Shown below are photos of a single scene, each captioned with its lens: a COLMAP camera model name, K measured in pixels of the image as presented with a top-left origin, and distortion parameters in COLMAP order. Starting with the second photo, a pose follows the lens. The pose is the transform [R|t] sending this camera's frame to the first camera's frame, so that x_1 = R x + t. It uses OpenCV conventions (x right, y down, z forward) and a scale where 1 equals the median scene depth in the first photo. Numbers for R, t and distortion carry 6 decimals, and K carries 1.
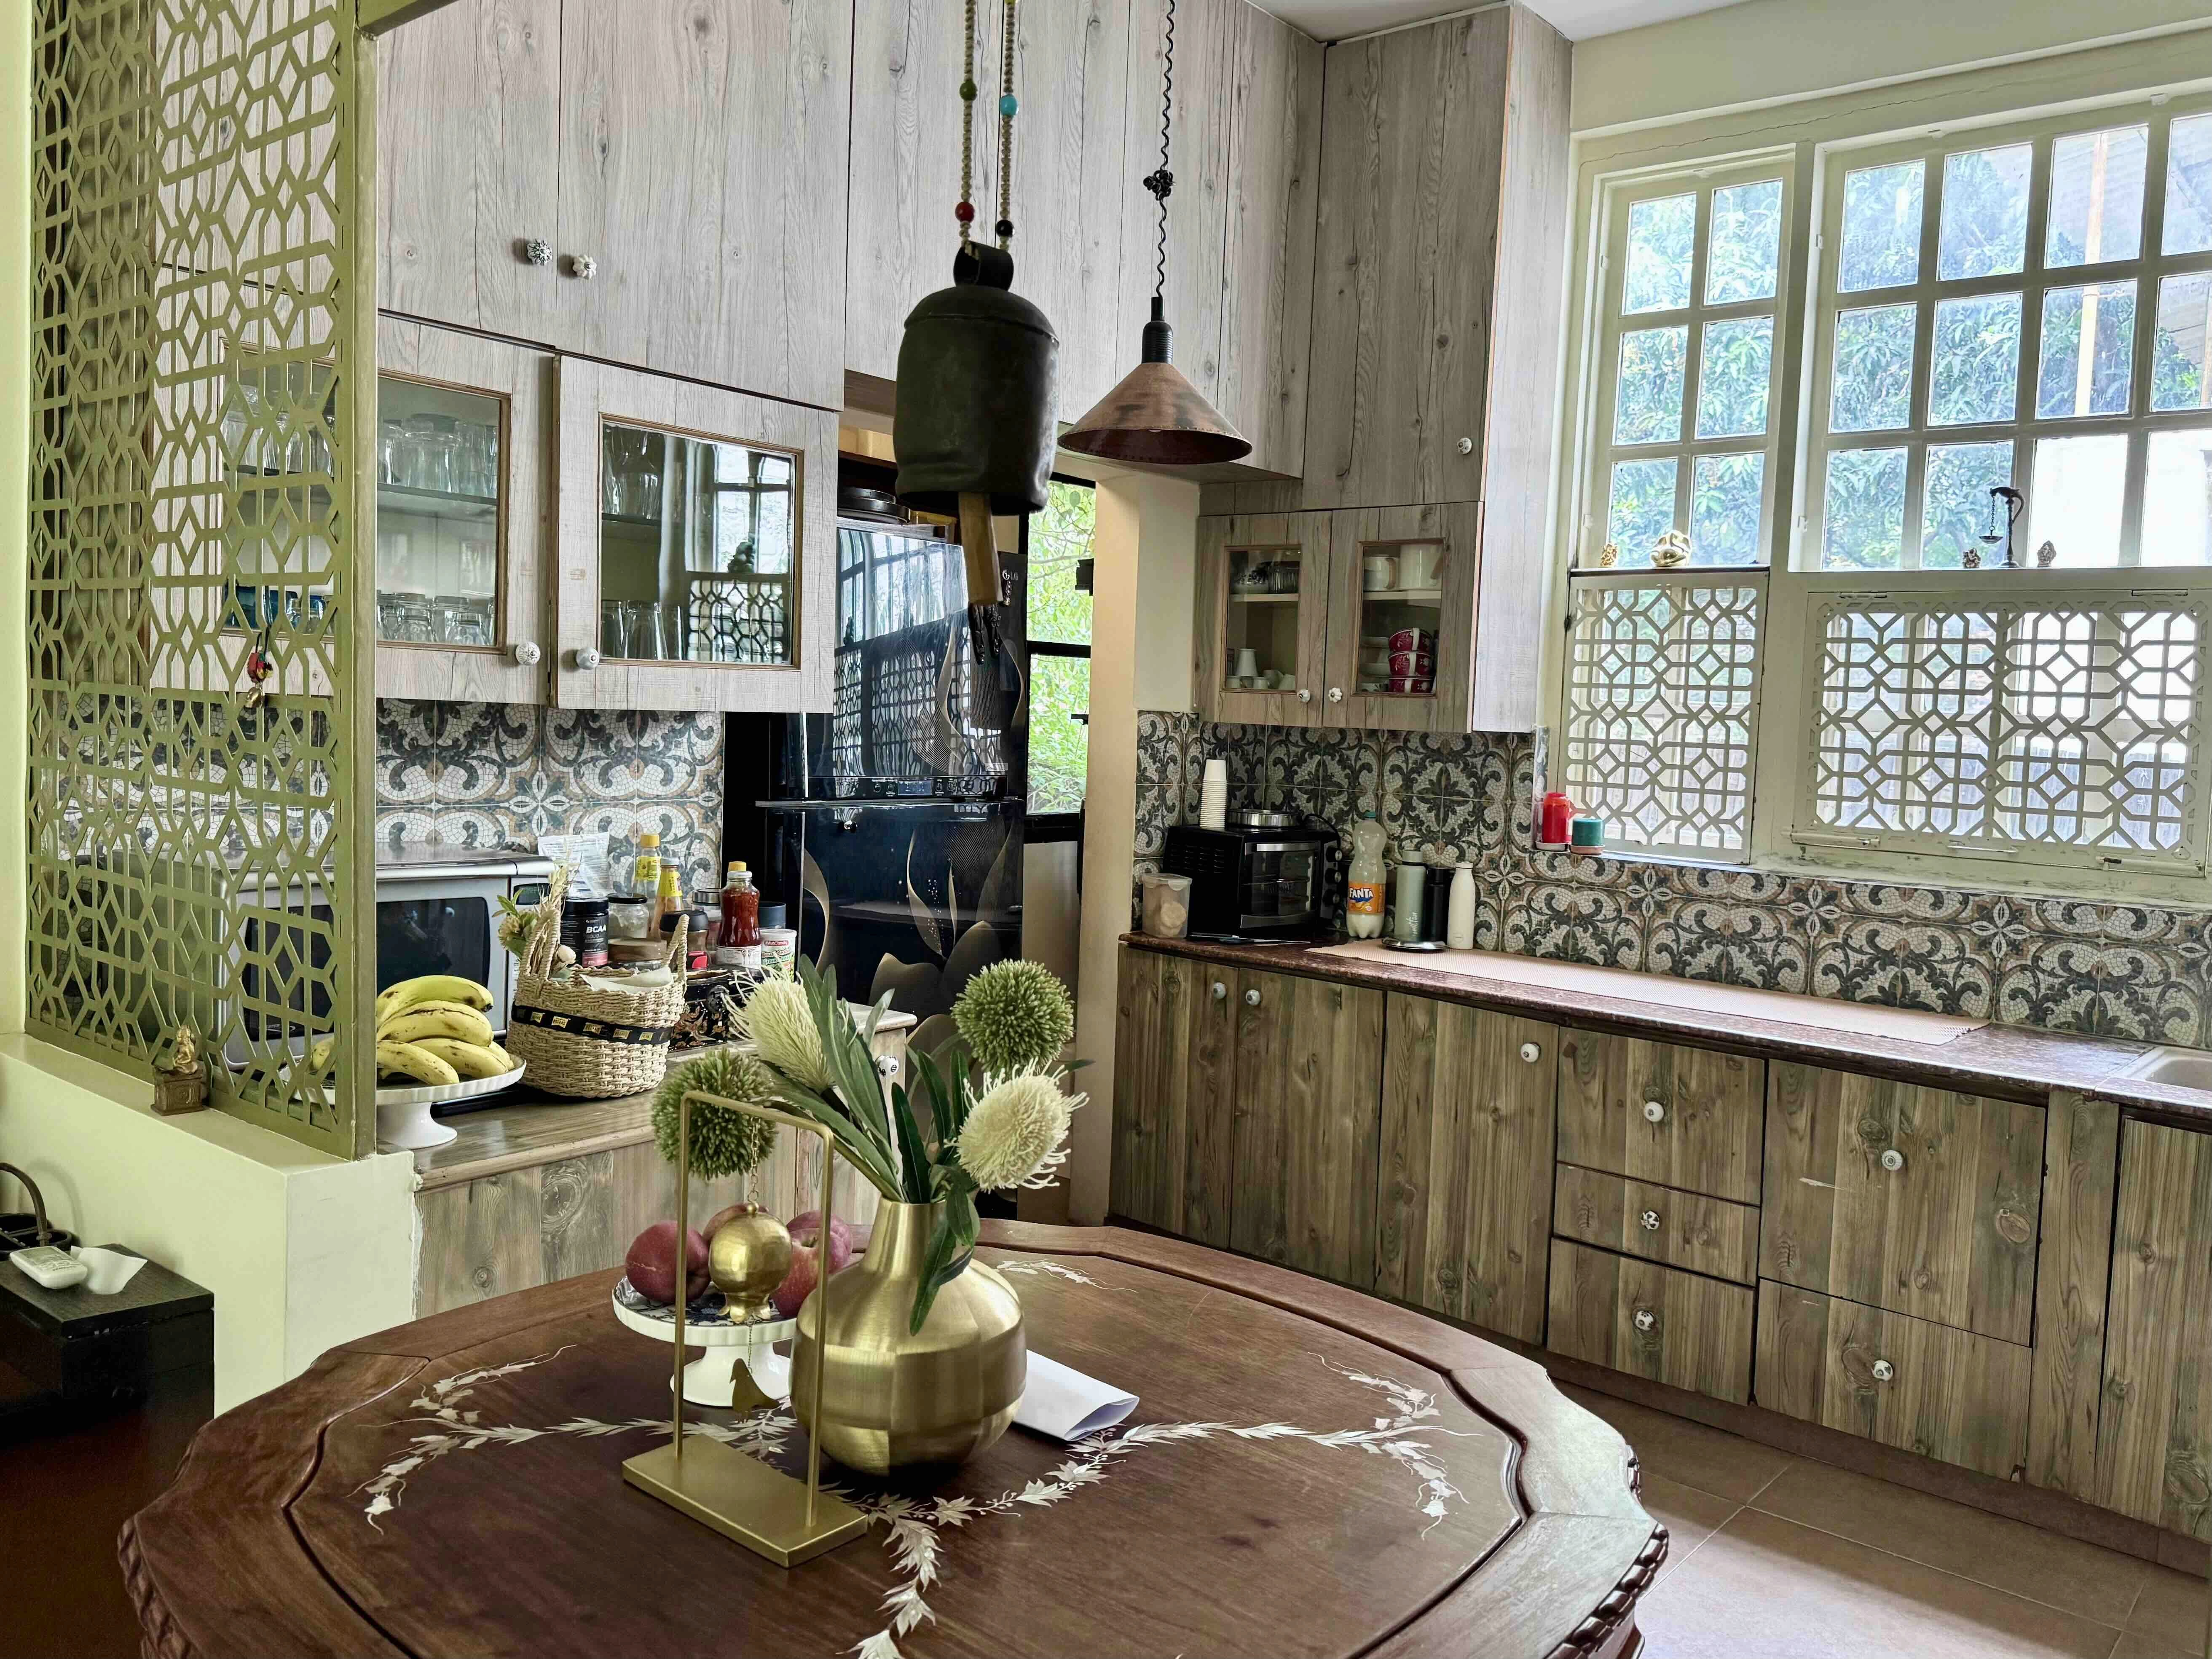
lens RADIAL K [[1699.8, 0, 1164.6], [0, 1699.8, 789.8], [0, 0, 1]] dist [0.077047, -0.132462]
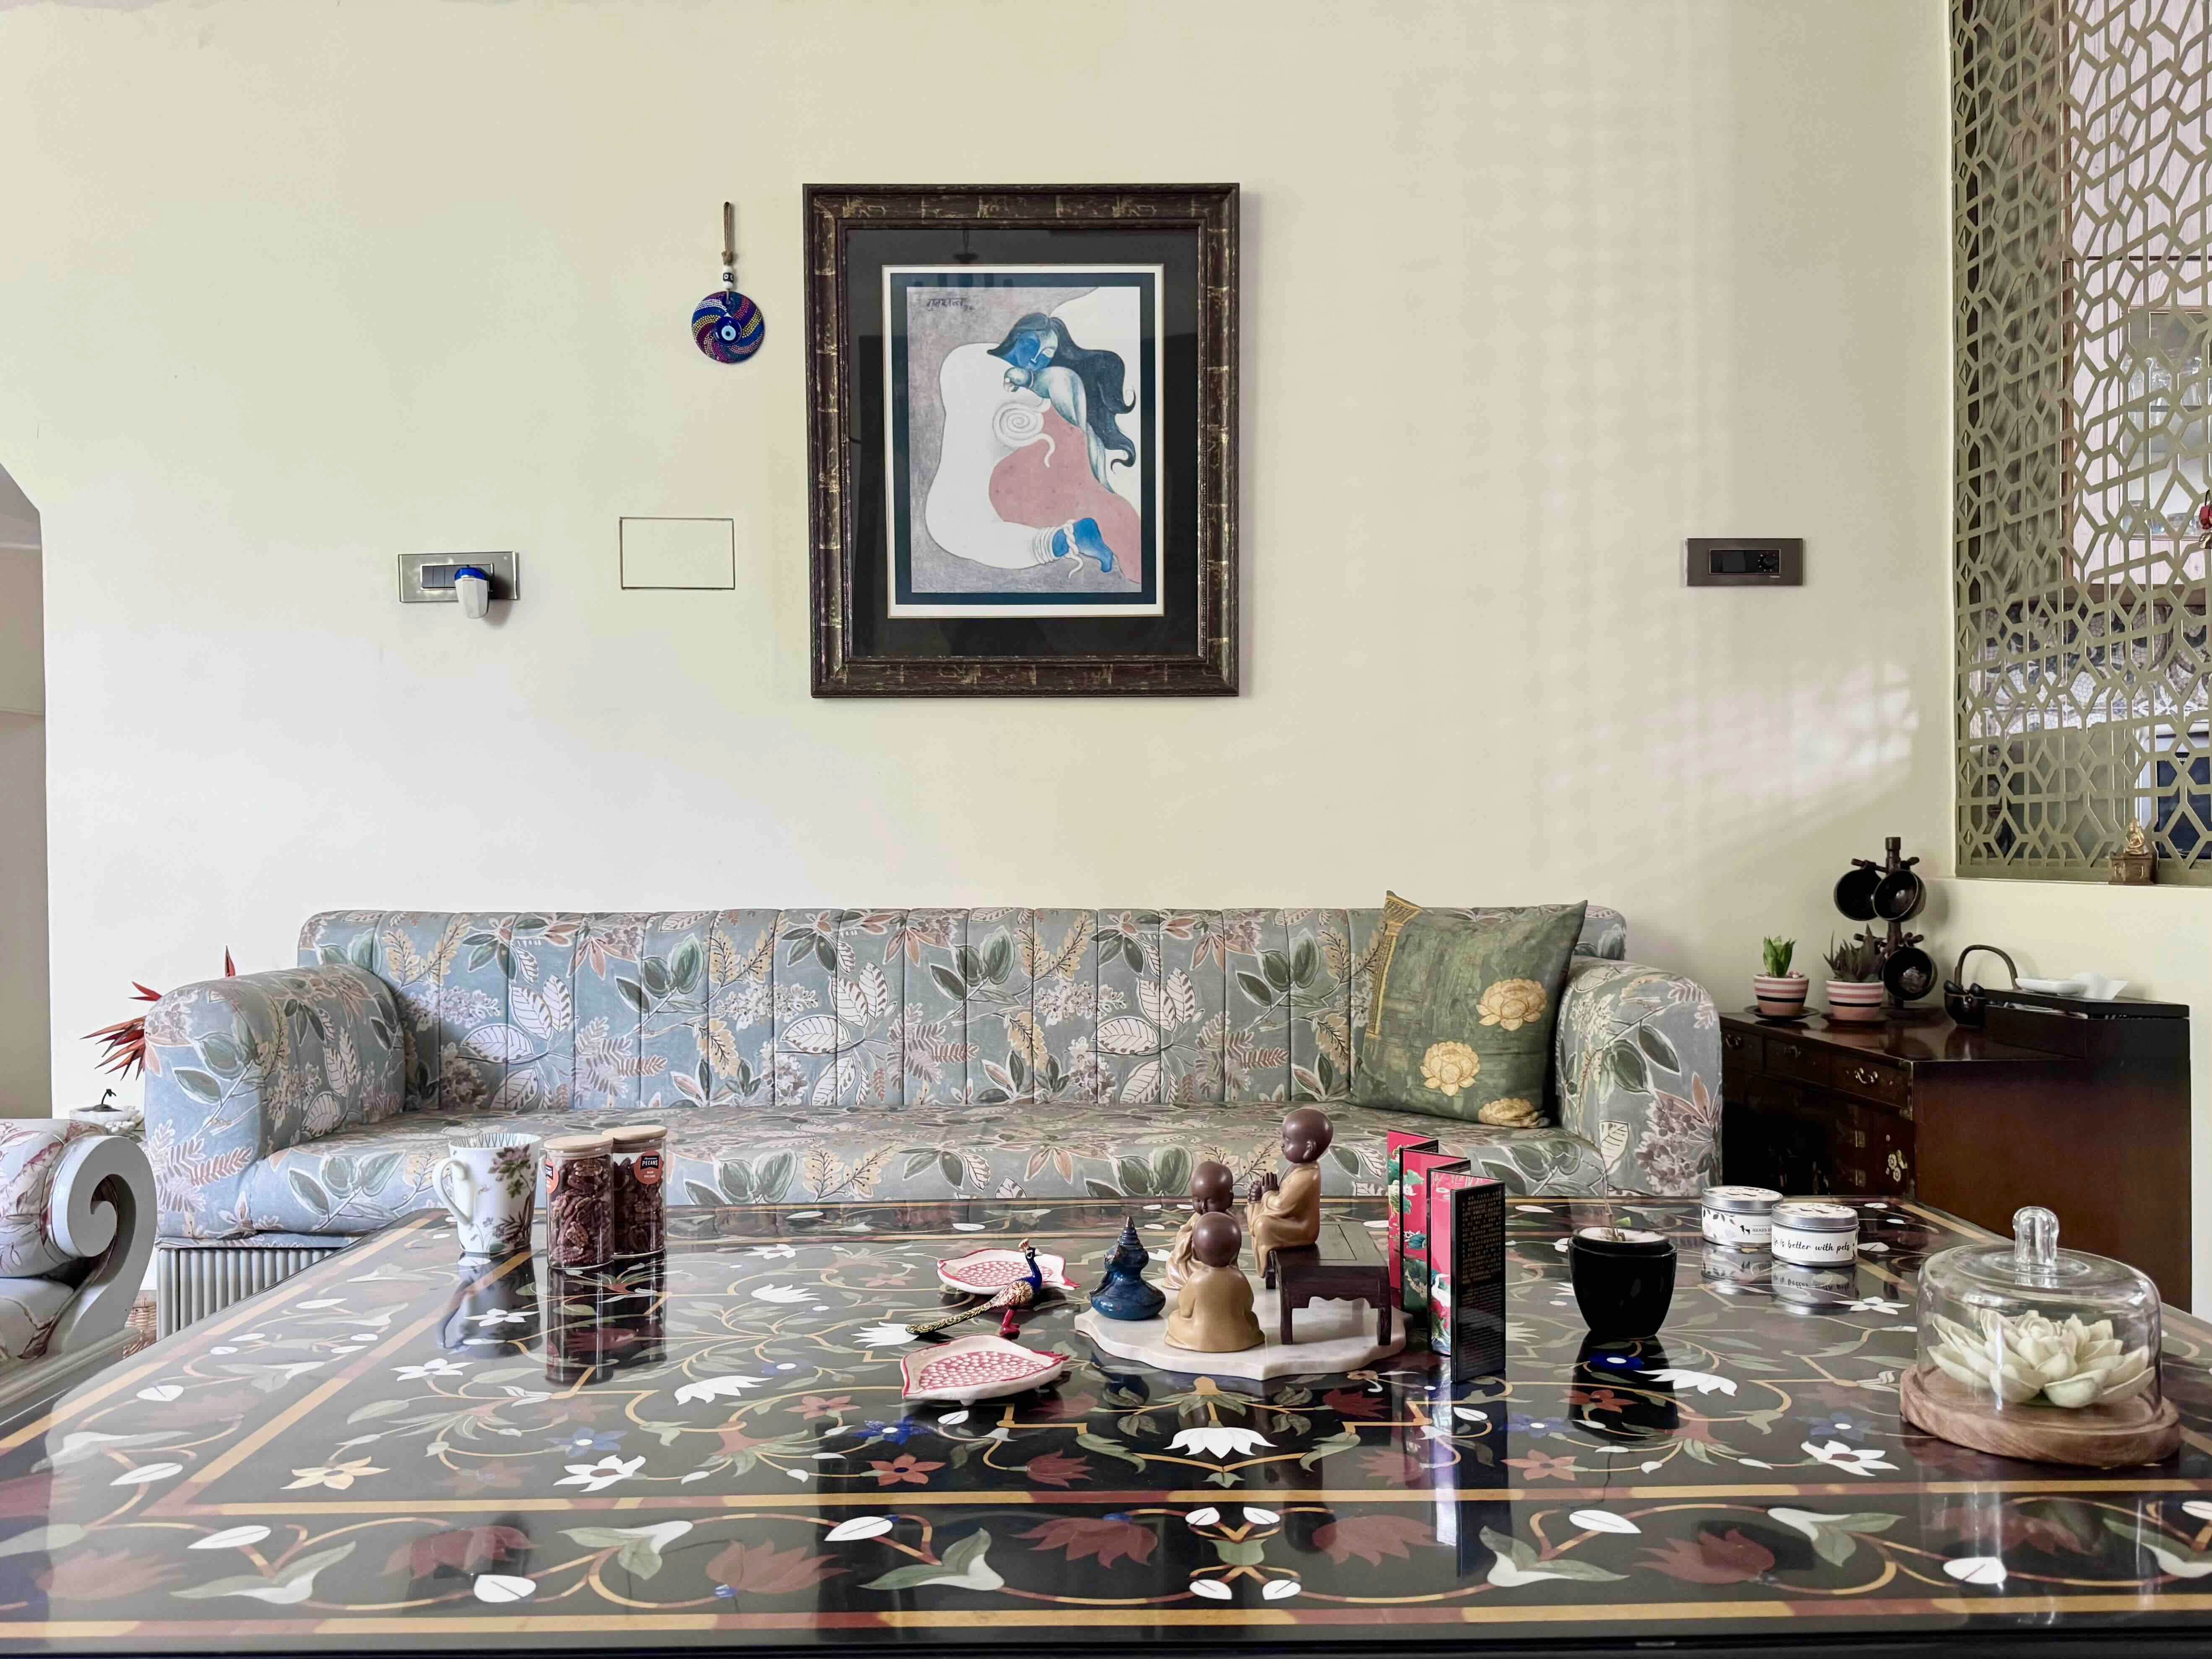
lens RADIAL K [[1675.2, 0, 1110.8], [0, 1675.2, 892.3], [0, 0, 1]] dist [0.101998, -0.160690]
pose [[0.632990, -0.027218, -0.773681, -0.041293], [-0.002168, 0.999316, -0.036929, 0.138244], [0.774157, 0.025053, 0.632498, -0.227964]]
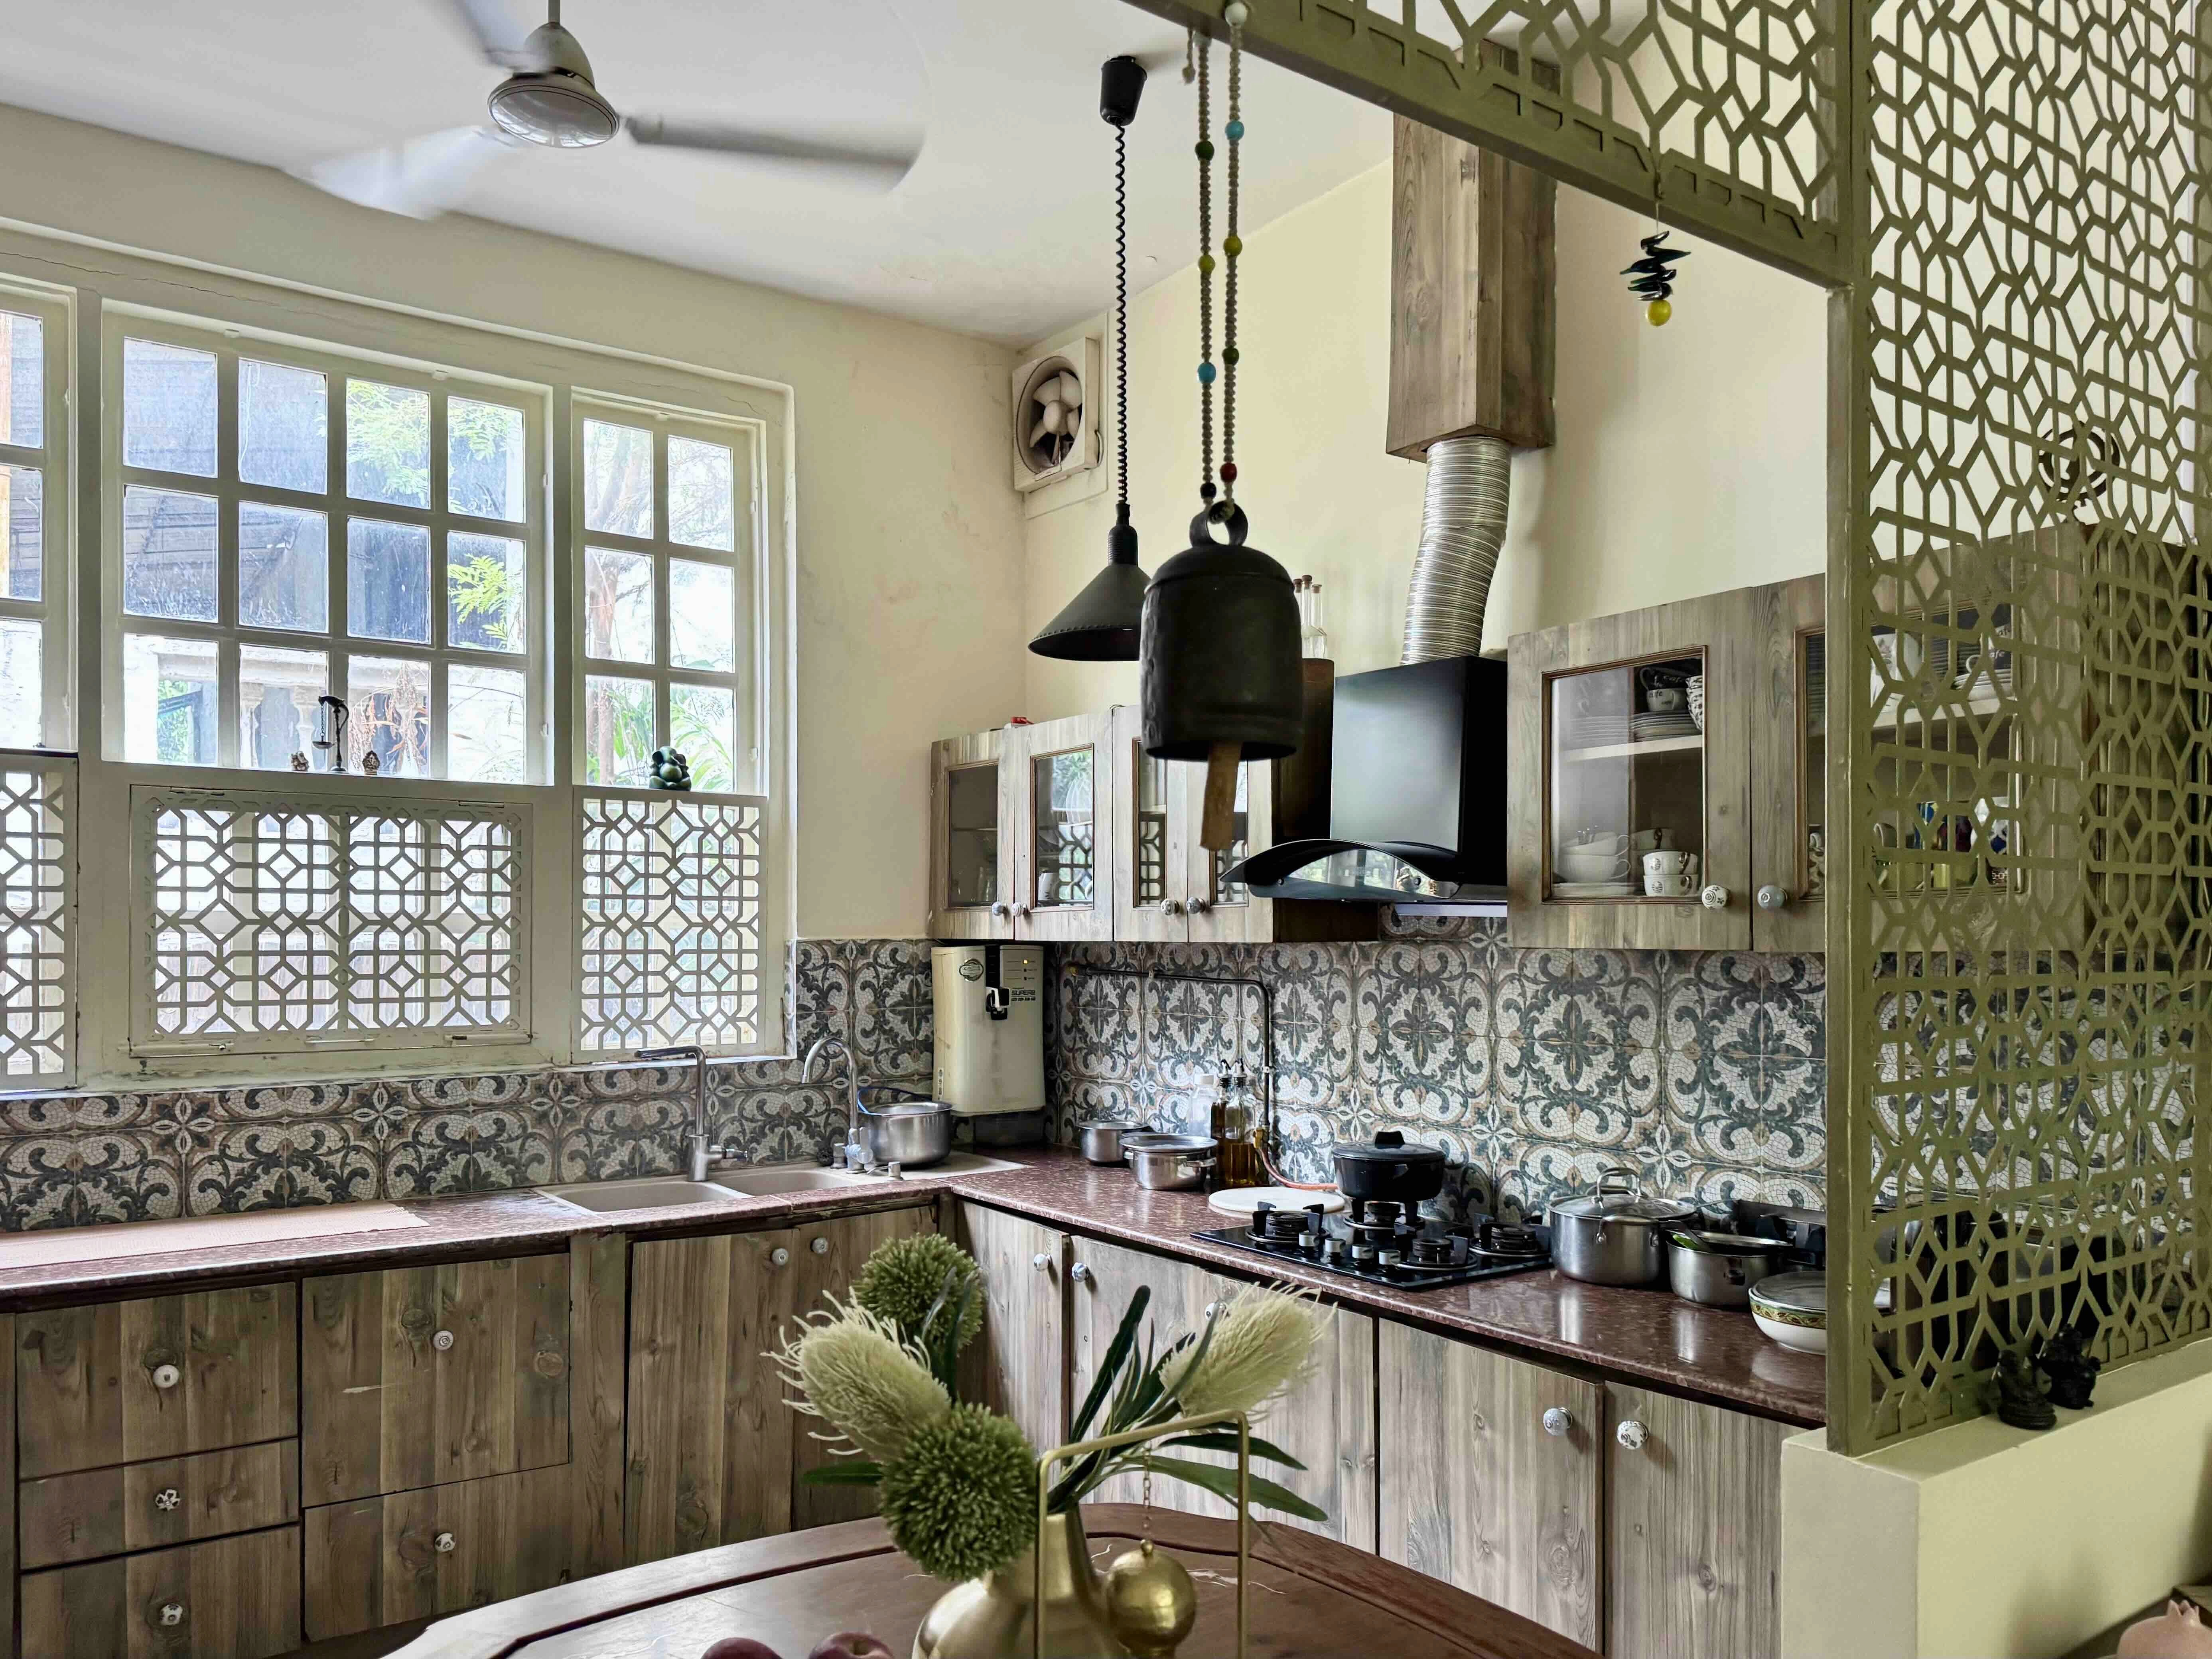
lens RADIAL K [[1607.3, 0, 1122.5], [0, 1607.3, 934.3], [0, 0, 1]] dist [0.048956, -0.103282]
pose [[0.246450, -0.039050, 0.968368, -0.358885], [0.057271, 0.998029, 0.025670, -0.028350], [-0.967462, 0.049133, 0.248201, 0.291783]]
